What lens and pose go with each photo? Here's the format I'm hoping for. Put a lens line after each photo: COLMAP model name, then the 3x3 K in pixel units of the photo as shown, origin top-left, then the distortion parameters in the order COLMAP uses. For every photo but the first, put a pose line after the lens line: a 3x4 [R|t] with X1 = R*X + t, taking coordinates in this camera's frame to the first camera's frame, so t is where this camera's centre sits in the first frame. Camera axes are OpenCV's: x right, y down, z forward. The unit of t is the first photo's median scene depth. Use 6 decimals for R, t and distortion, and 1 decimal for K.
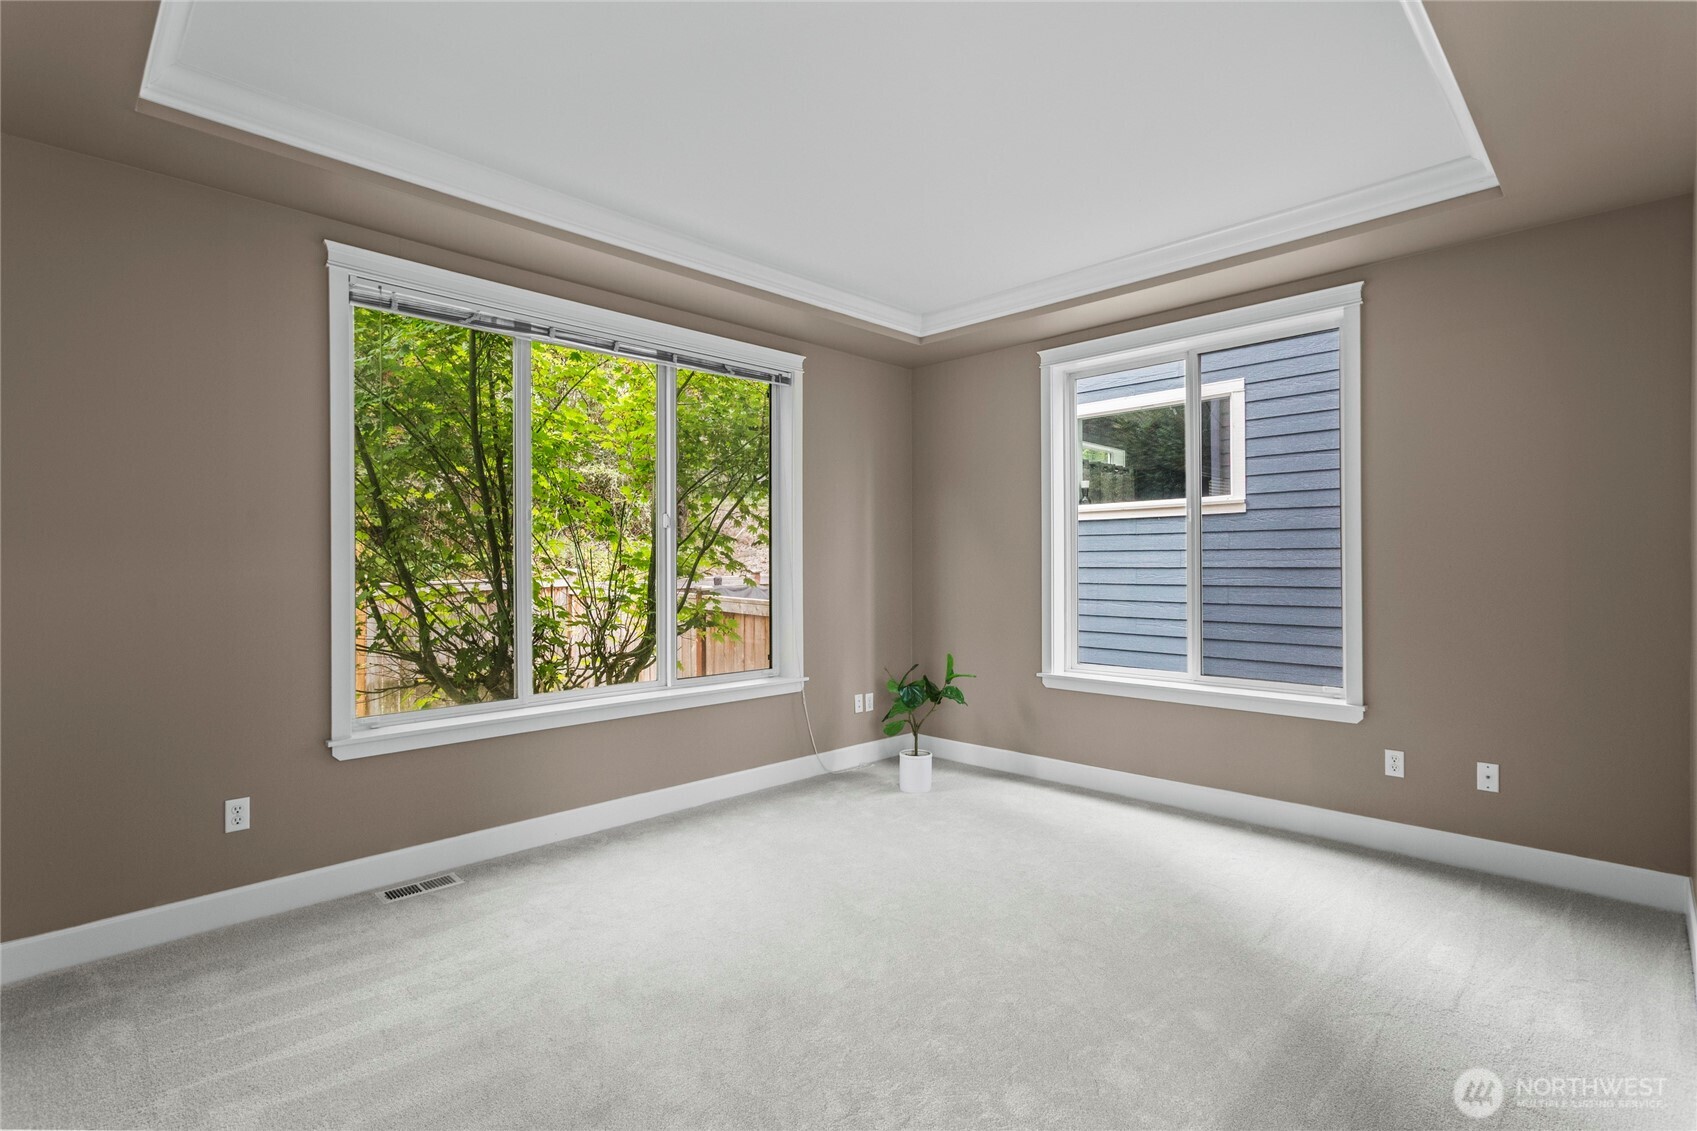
lens RADIAL K [[805.4, 0, 849.4], [0, 805.4, 562.4], [0, 0, 1]] dist [0.004551, -0.000895]
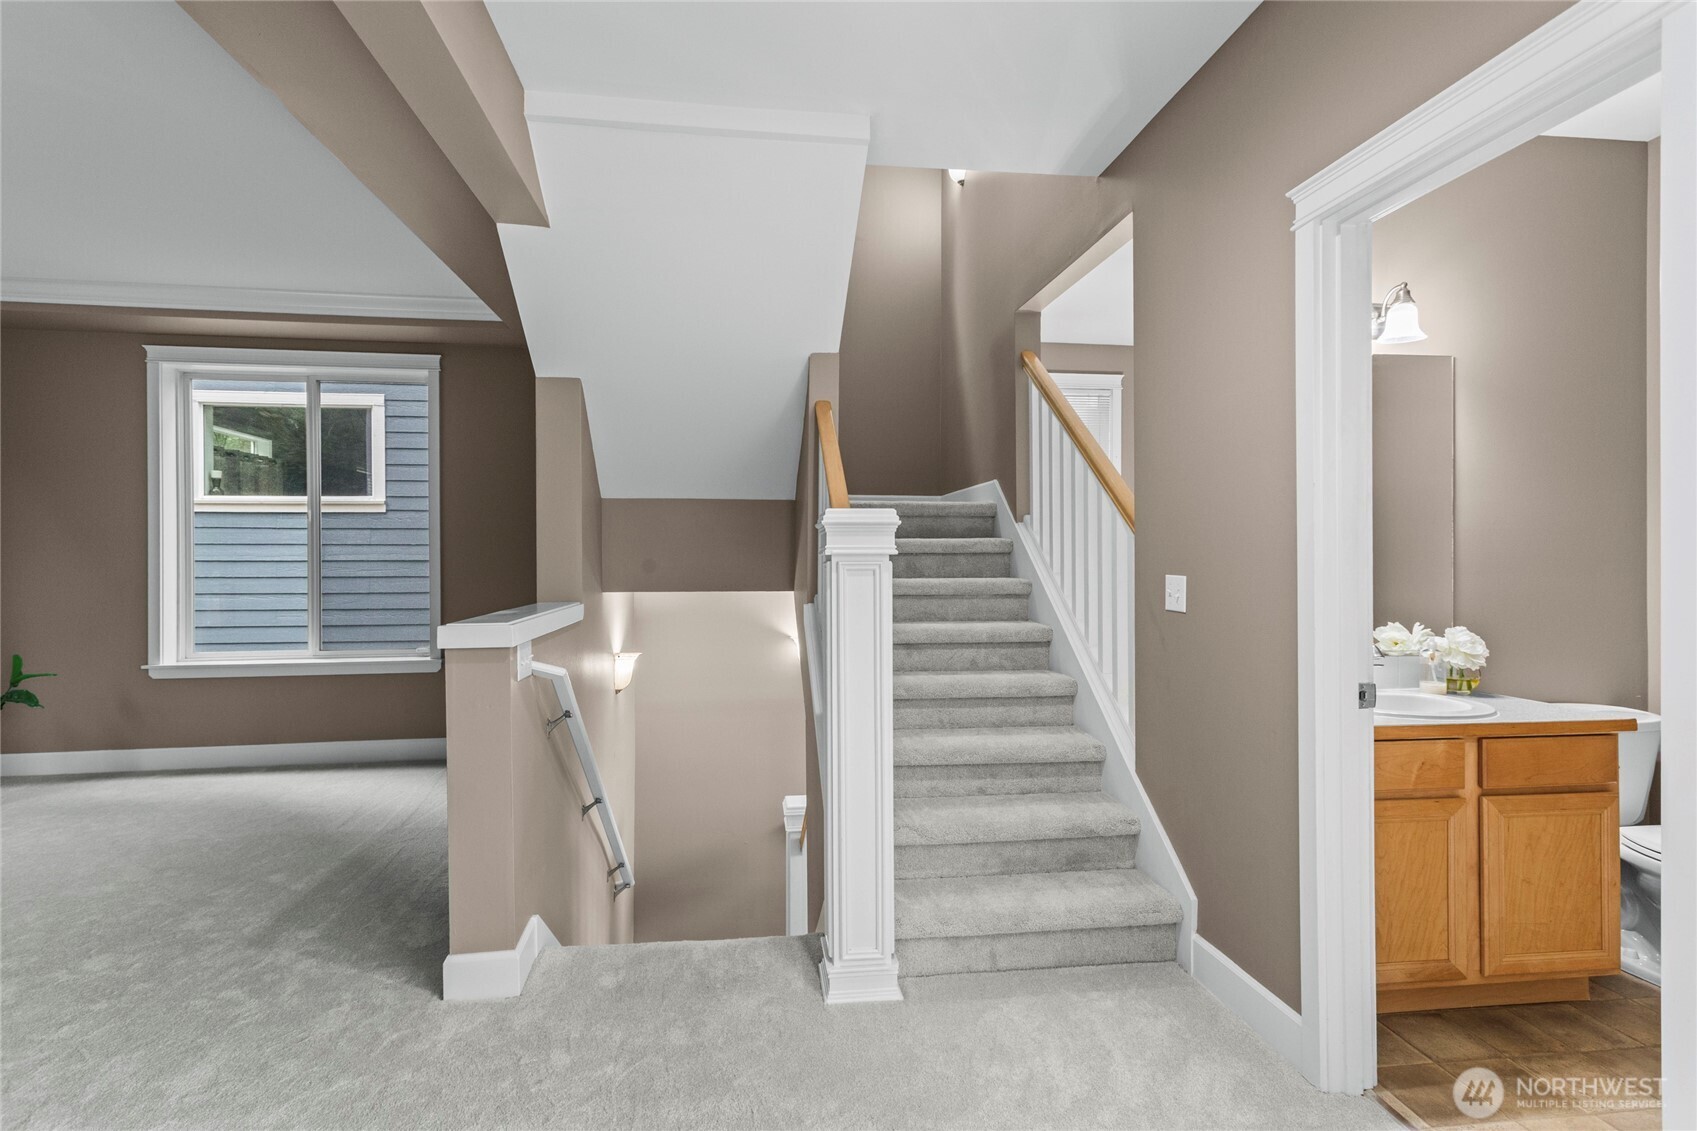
lens RADIAL K [[805.4, 0, 843.0], [0, 805.4, 558.9], [0, 0, 1]] dist [0.004551, -0.000895]
pose [[0.601167, 0.003546, 0.799116, -0.043389], [-0.004827, 0.999988, -0.000807, 0.002179], [-0.799109, -0.003372, 0.601177, -0.286922]]
